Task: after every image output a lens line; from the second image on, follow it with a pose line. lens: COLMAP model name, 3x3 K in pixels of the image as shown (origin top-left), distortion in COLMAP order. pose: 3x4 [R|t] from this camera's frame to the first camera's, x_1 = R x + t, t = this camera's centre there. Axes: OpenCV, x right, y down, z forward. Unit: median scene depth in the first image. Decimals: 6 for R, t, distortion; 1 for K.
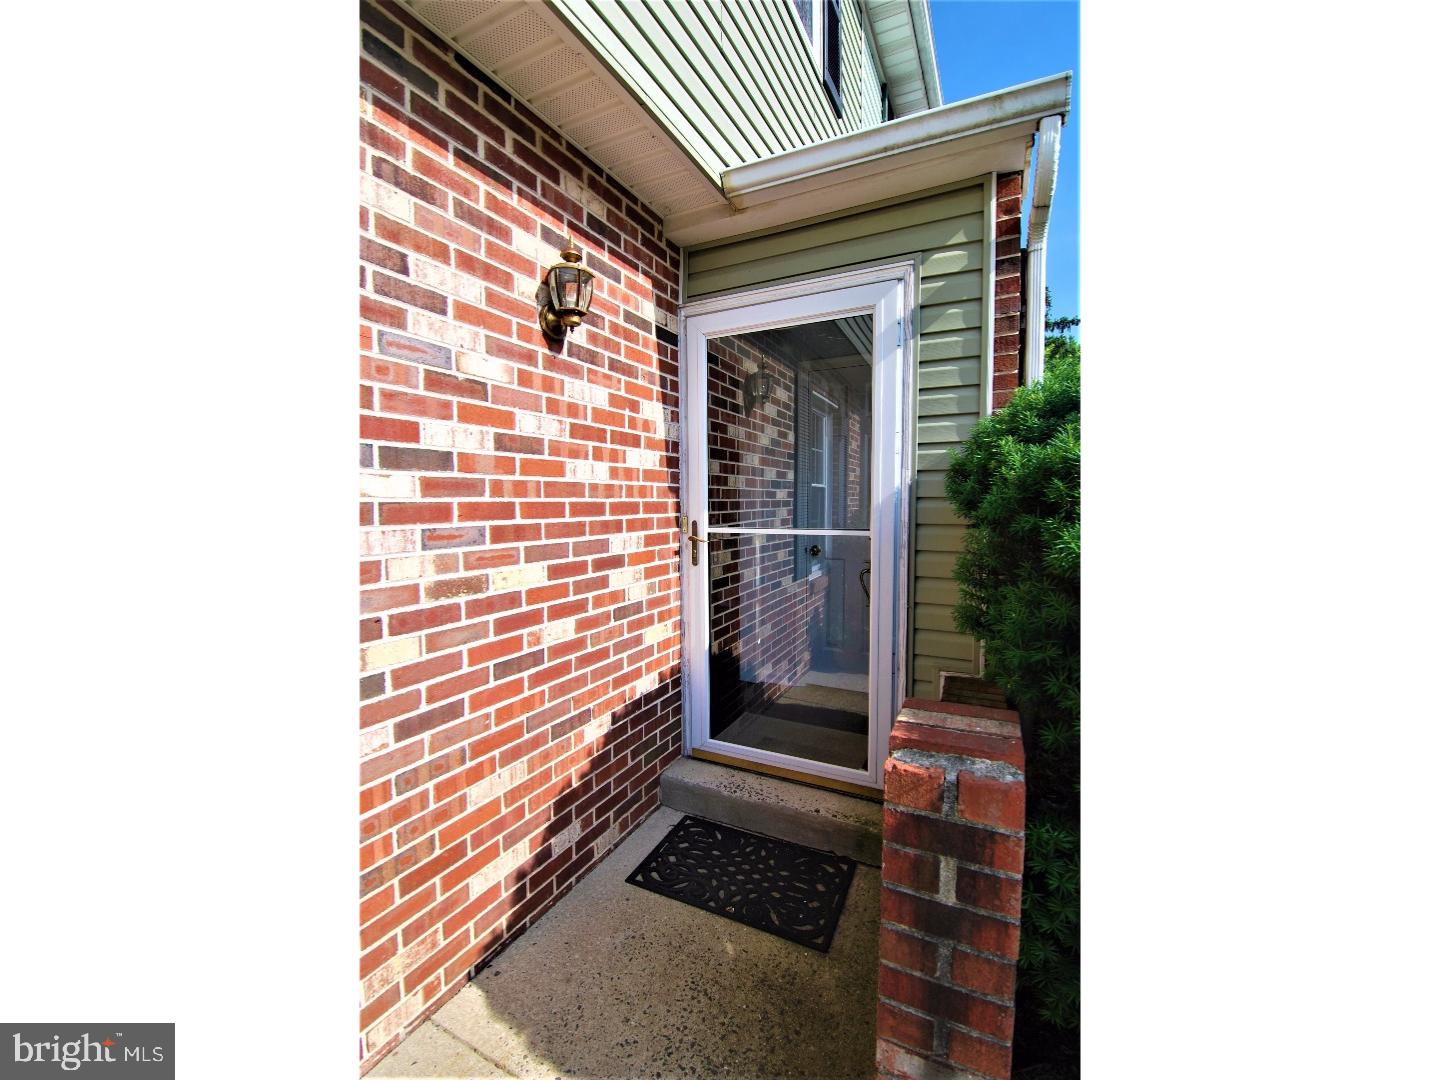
lens RADIAL K [[540.9, 0, 729.4], [0, 540.9, 544.8], [0, 0, 1]] dist [-0.012107, -0.000063]
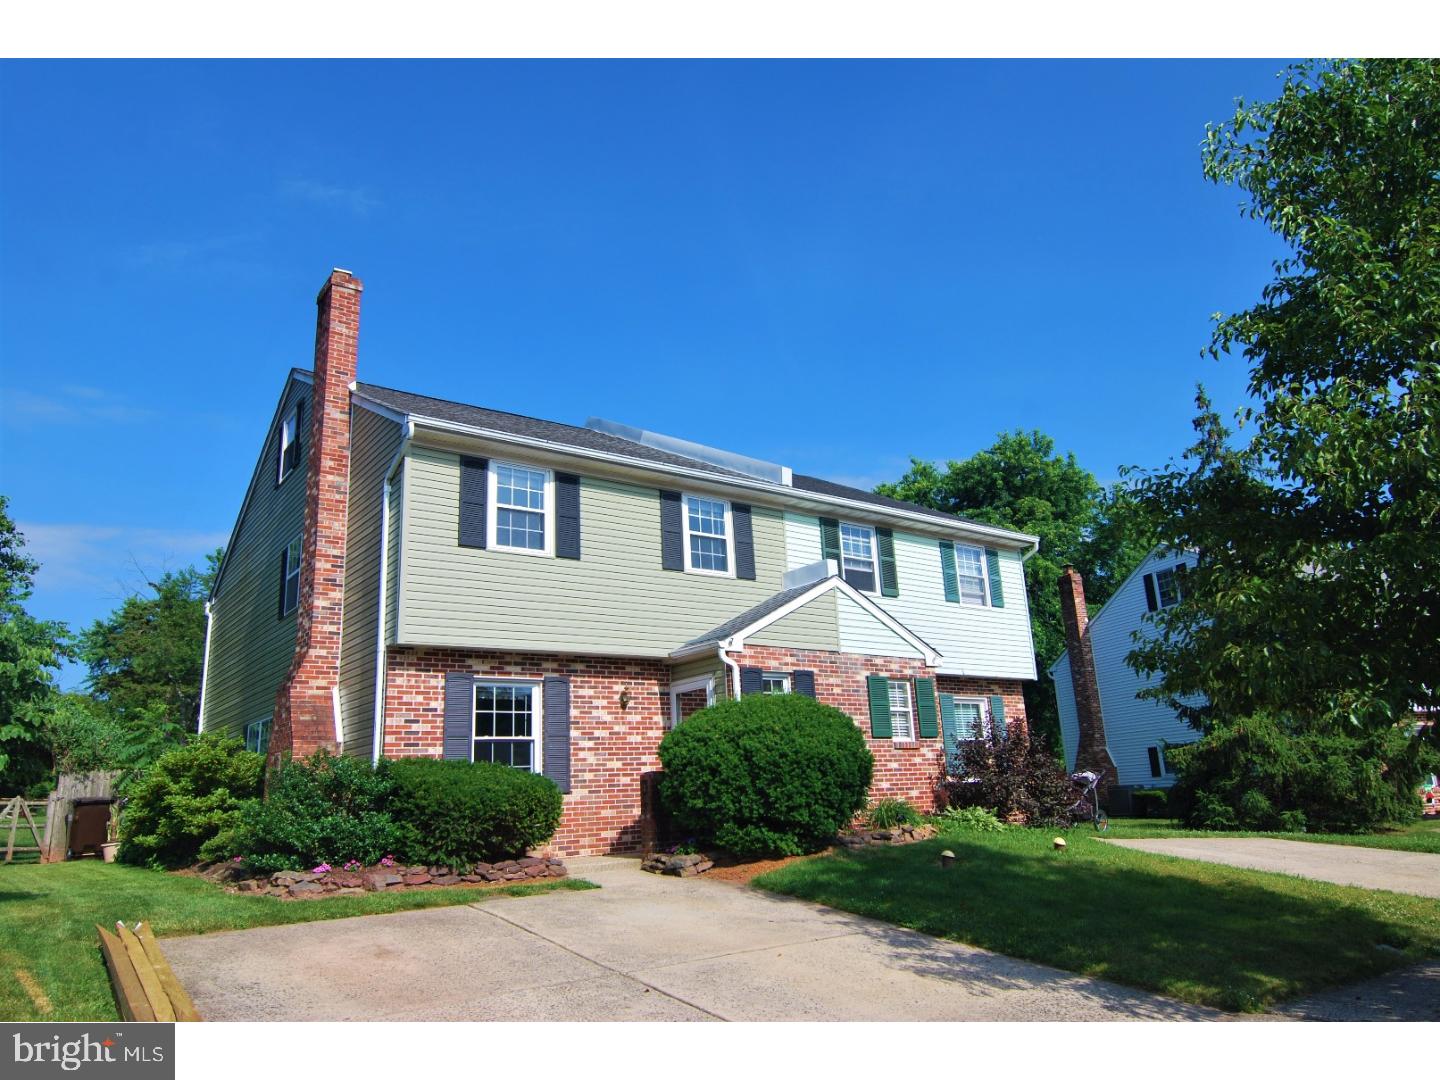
lens RADIAL K [[990.4, 0, 720.1], [0, 990.4, 537.1], [0, 0, 1]] dist [0.003408, 0.000206]
pose [[0.899389, -0.155564, -0.408533, 3.591846], [0.014885, 0.944895, -0.327034, 0.872531], [0.436896, 0.288050, 0.852144, -5.450255]]
